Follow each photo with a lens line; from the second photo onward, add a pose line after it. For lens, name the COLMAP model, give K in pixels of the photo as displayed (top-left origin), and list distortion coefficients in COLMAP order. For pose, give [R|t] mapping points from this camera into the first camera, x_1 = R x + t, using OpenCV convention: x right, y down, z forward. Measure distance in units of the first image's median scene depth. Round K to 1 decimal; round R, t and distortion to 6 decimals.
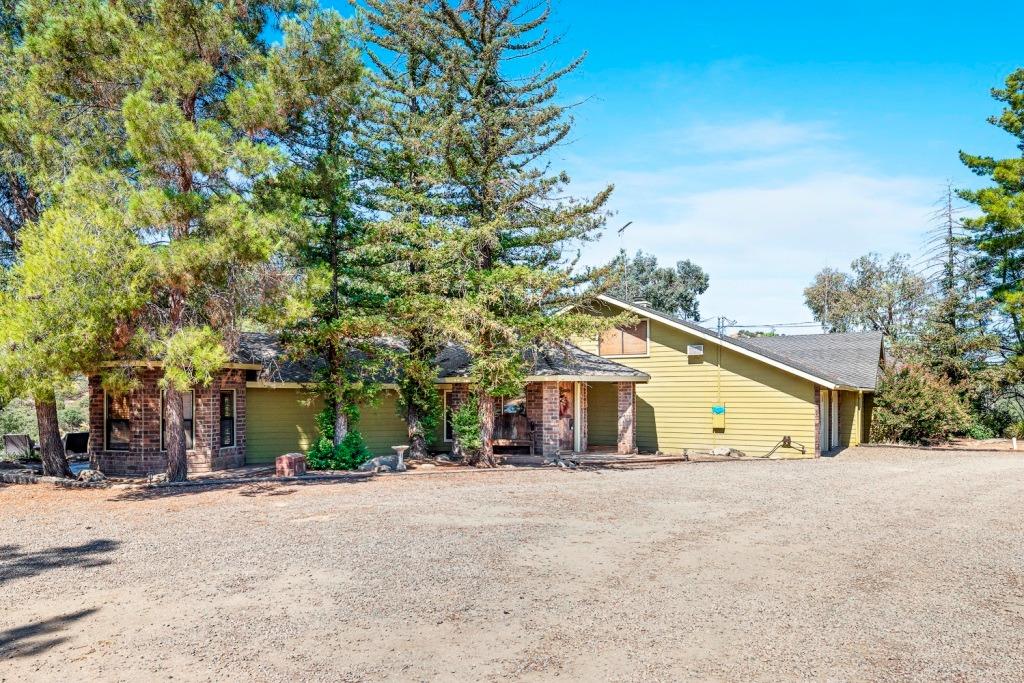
lens RADIAL K [[990.4, 0, 512.0], [0, 990.4, 341.5], [0, 0, 1]] dist [0.001320, 0.000701]
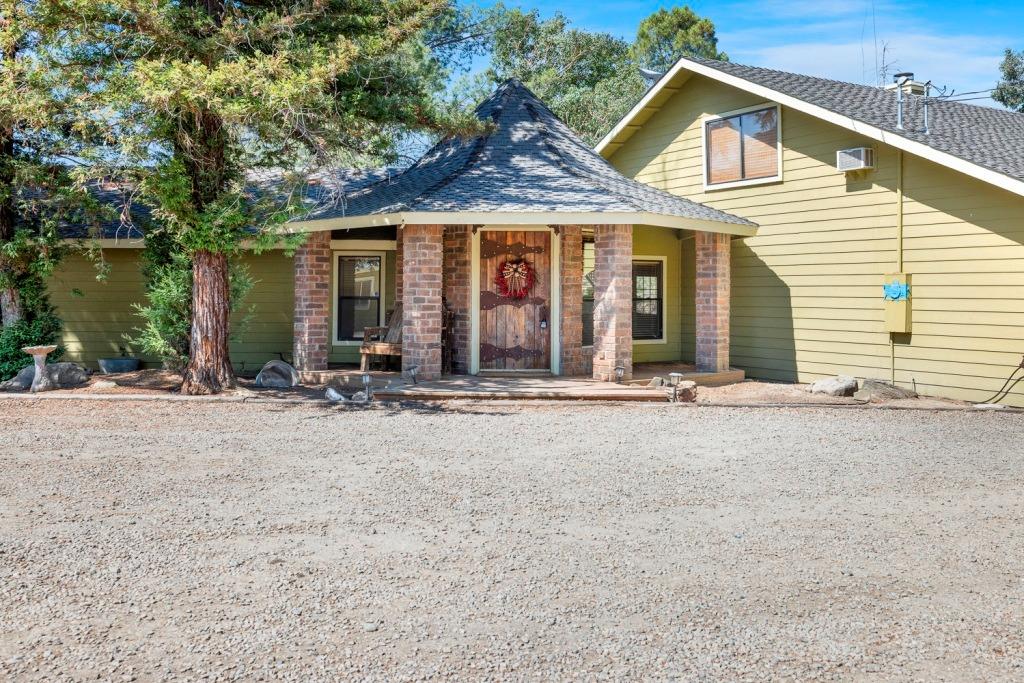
lens RADIAL K [[1176.4, 0, 512.0], [0, 1176.4, 341.5], [0, 0, 1]] dist [0.008399, 0.003627]
pose [[0.855607, 0.024642, -0.517038, 0.333745], [0.023676, 0.995958, 0.086647, 0.041534], [0.517083, -0.086377, 0.851565, 0.458075]]
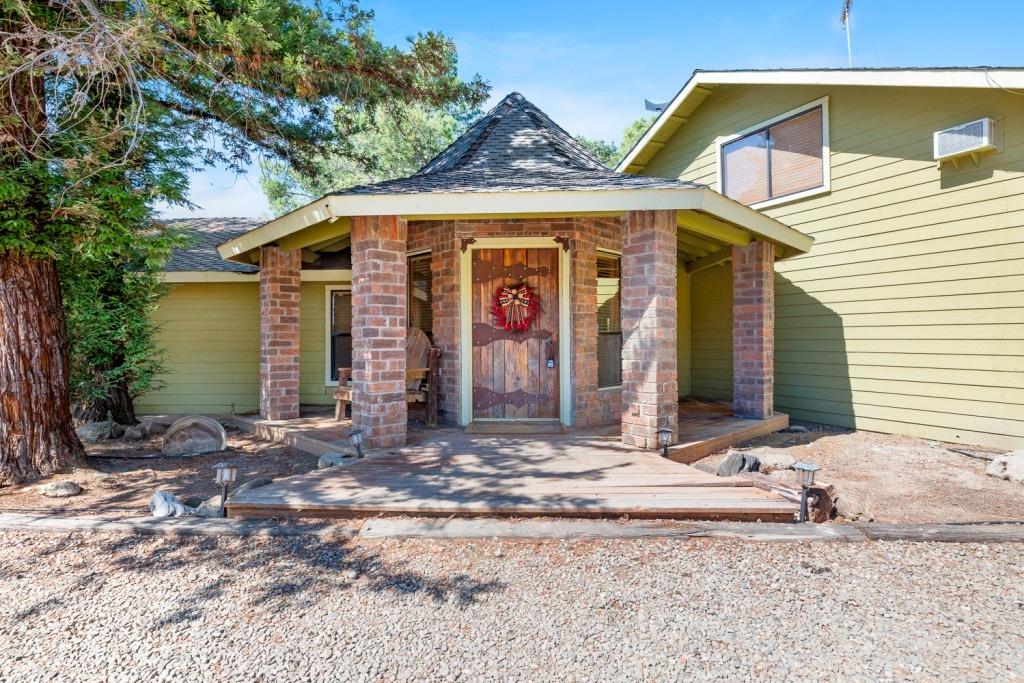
lens RADIAL K [[563.0, 0, 514.6], [0, 563.0, 355.9], [0, 0, 1]] dist [-0.001780, -0.000367]
pose [[0.834453, 0.010874, -0.550971, 0.165062], [0.036160, 0.996570, 0.074433, 0.062813], [0.549891, -0.082034, 0.831198, 0.755196]]
